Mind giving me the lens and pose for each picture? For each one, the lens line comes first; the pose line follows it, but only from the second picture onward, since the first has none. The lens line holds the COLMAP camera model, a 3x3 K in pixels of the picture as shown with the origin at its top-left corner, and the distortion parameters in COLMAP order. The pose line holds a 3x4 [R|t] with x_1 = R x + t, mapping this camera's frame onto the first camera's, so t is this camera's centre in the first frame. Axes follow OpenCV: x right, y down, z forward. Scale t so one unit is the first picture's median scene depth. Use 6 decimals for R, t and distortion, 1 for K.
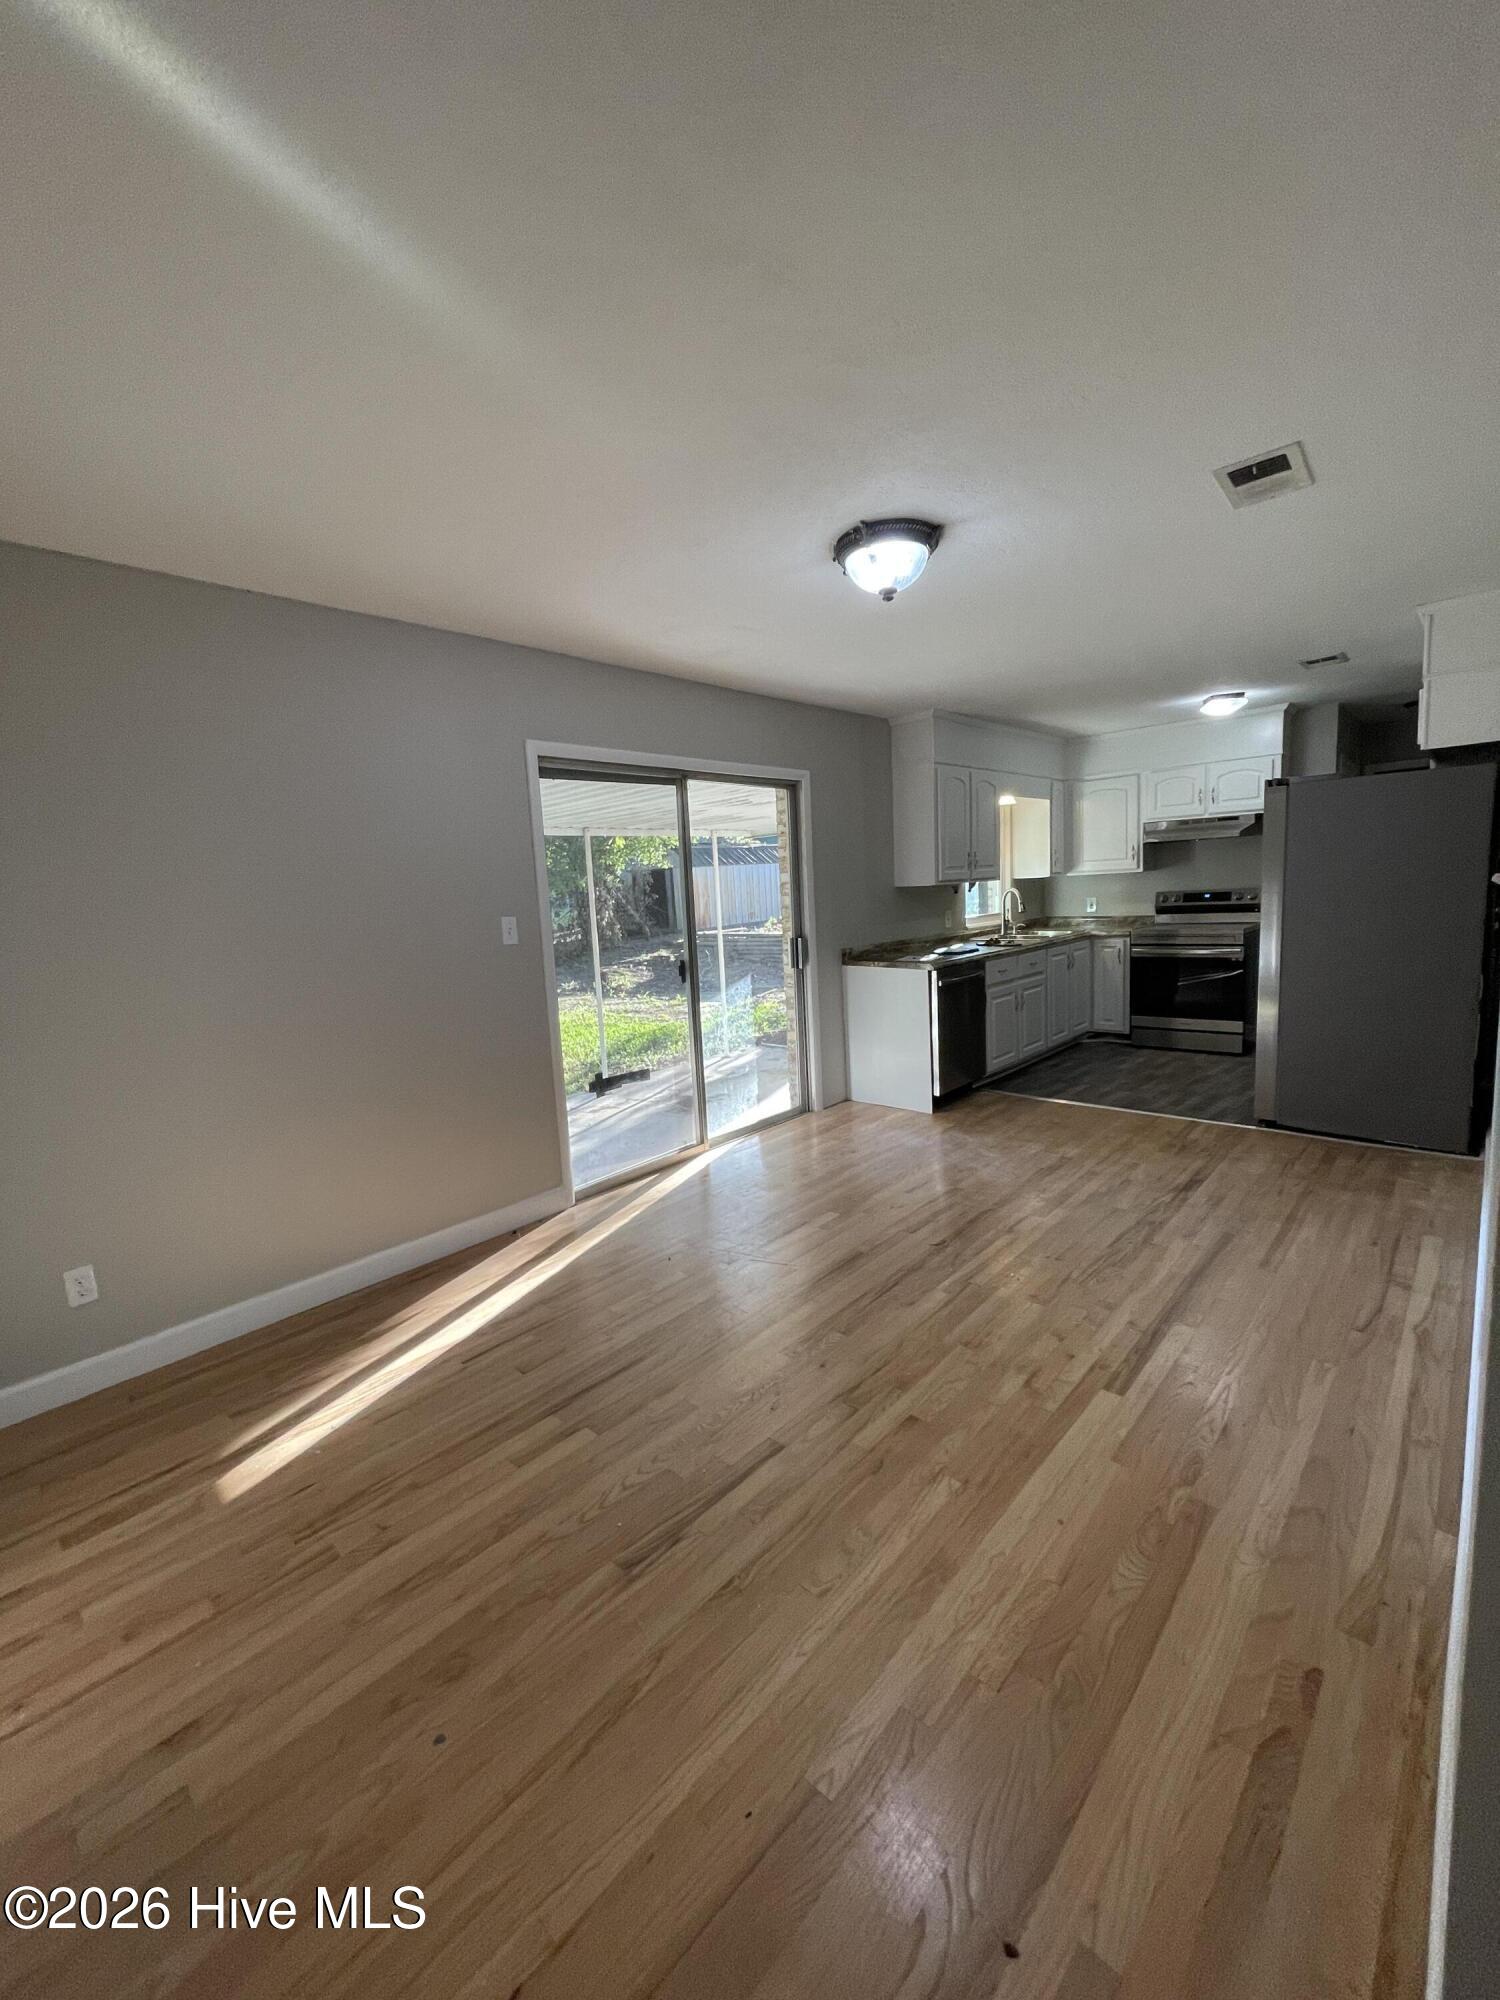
lens RADIAL K [[811.3, 0, 756.2], [0, 811.3, 996.2], [0, 0, 1]] dist [-0.003873, 0.000752]
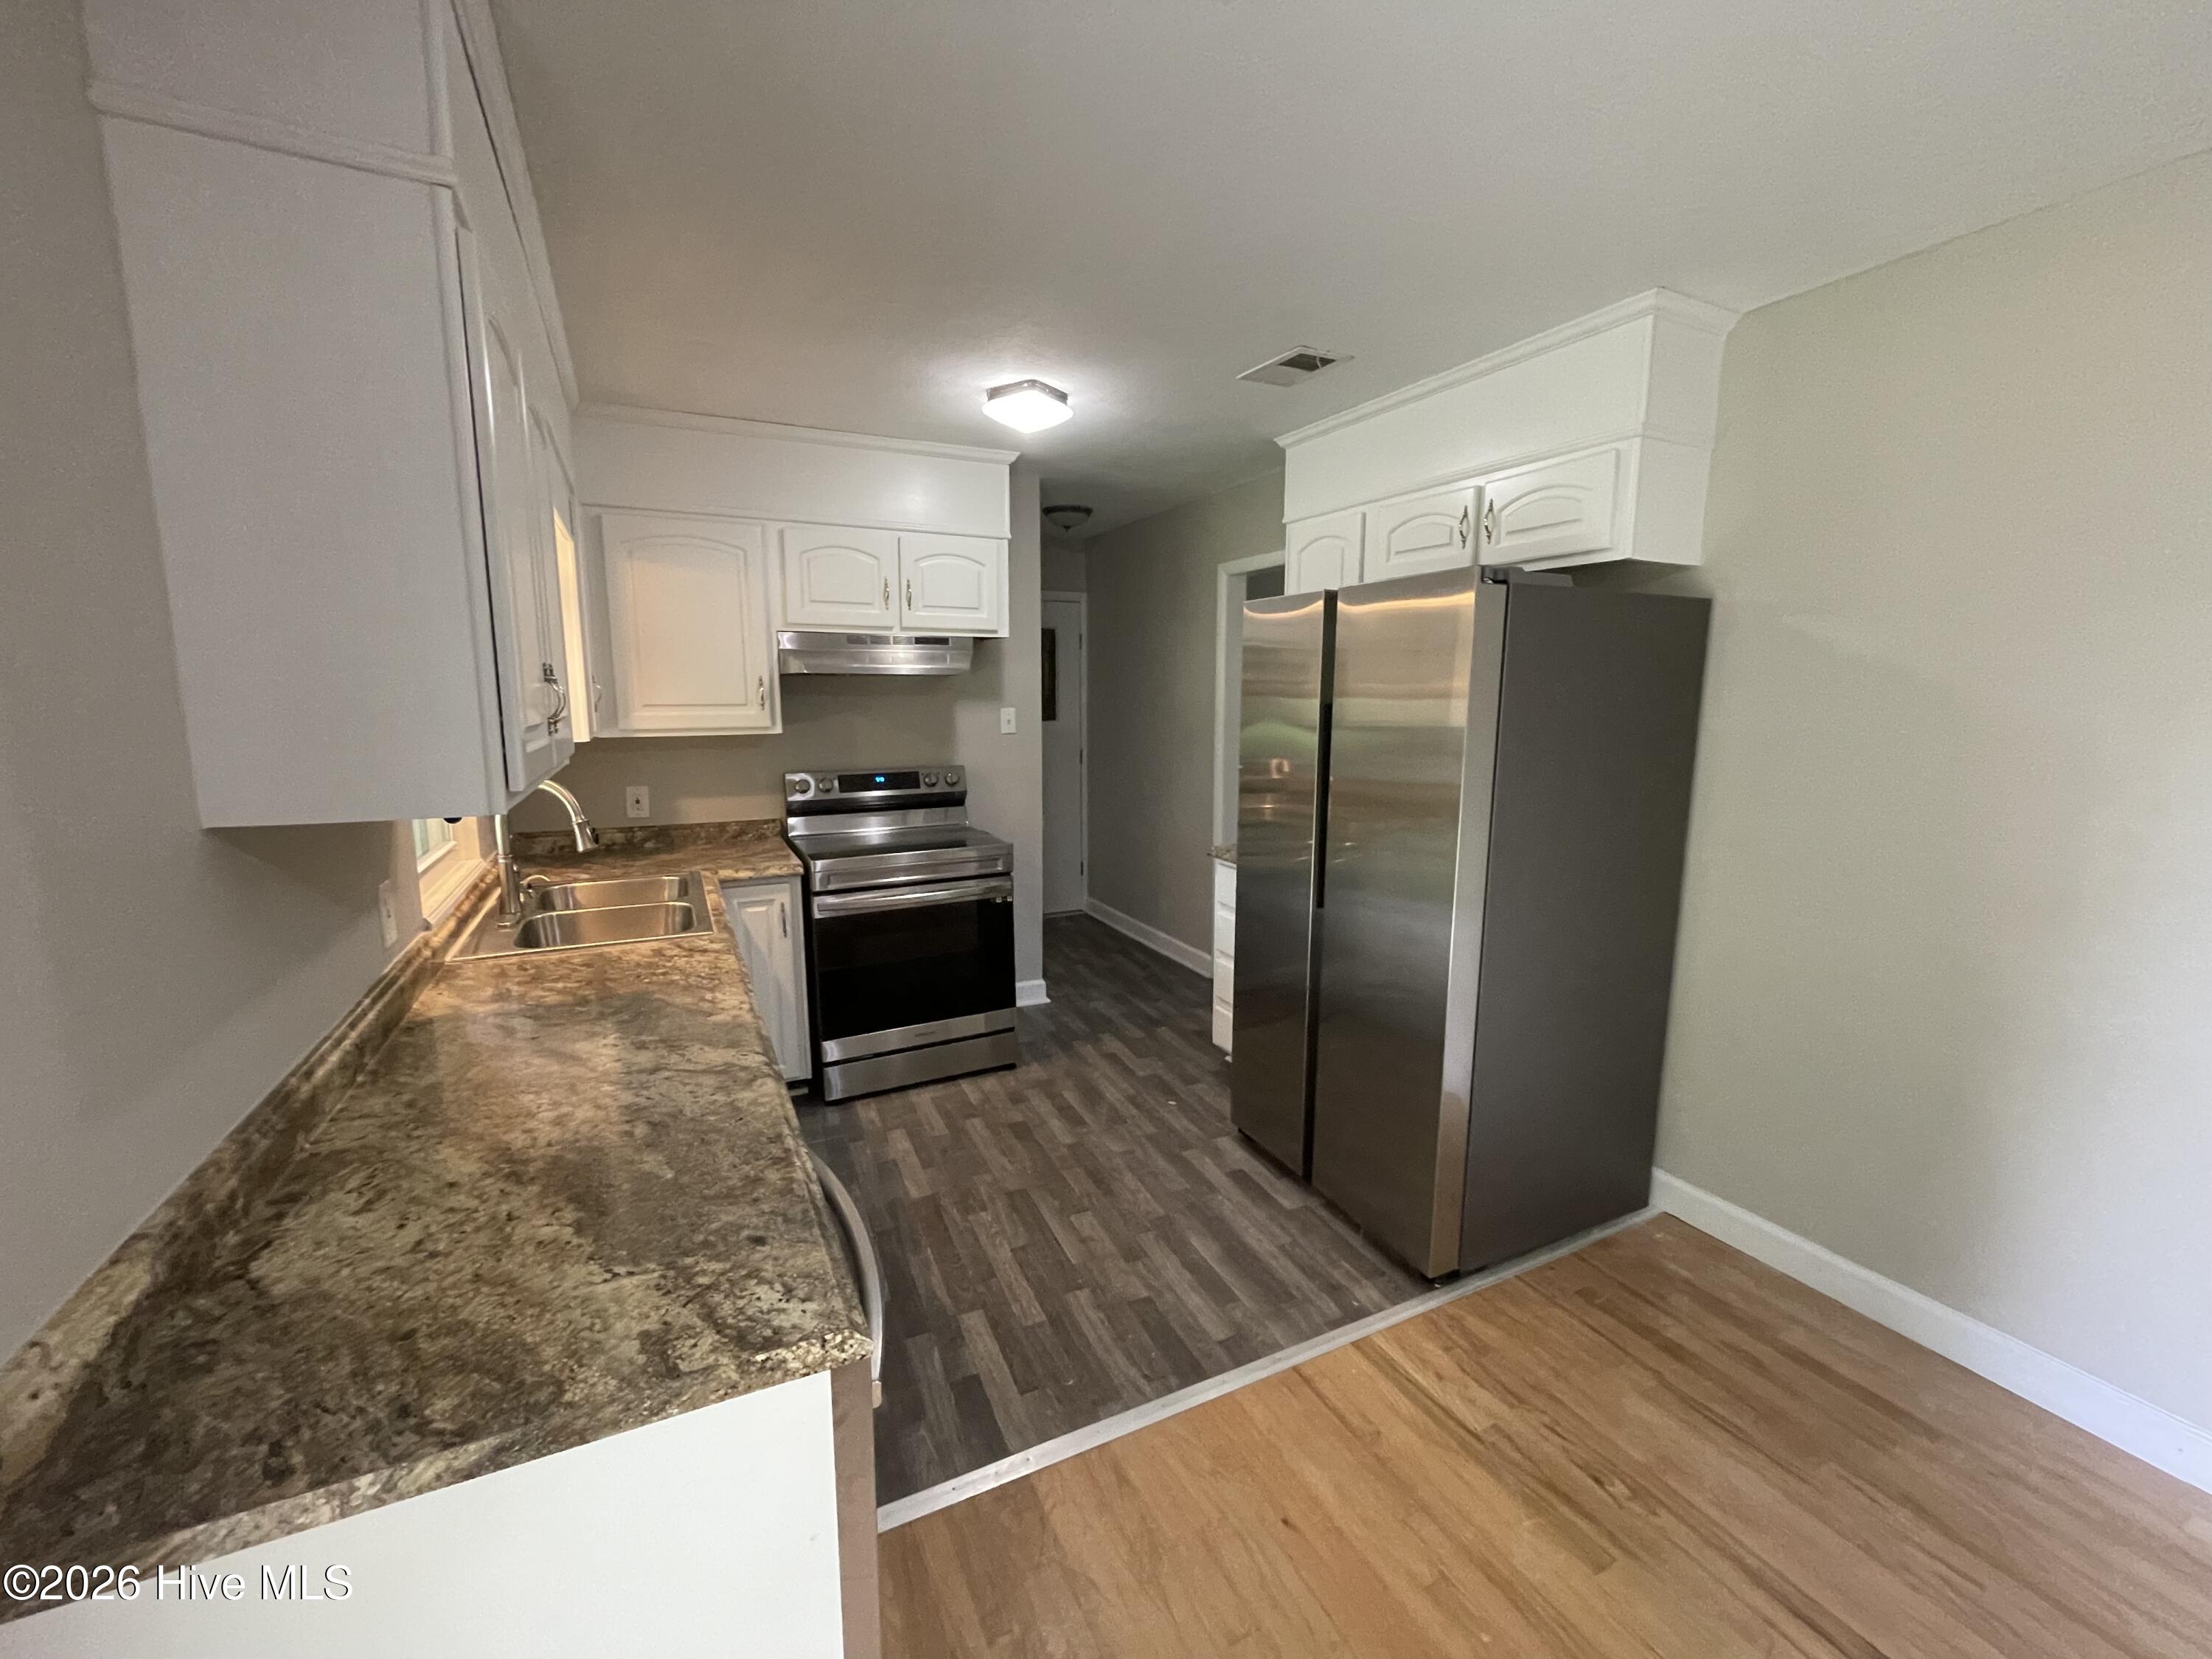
lens RADIAL K [[892.0, 0, 1100.2], [0, 892.0, 831.8], [0, 0, 1]] dist [-0.002863, 0.000286]
pose [[0.364316, -0.092113, 0.926709, 0.060374], [0.104188, 0.992881, 0.057730, -0.121064], [-0.925429, 0.075520, 0.371320, 0.720035]]
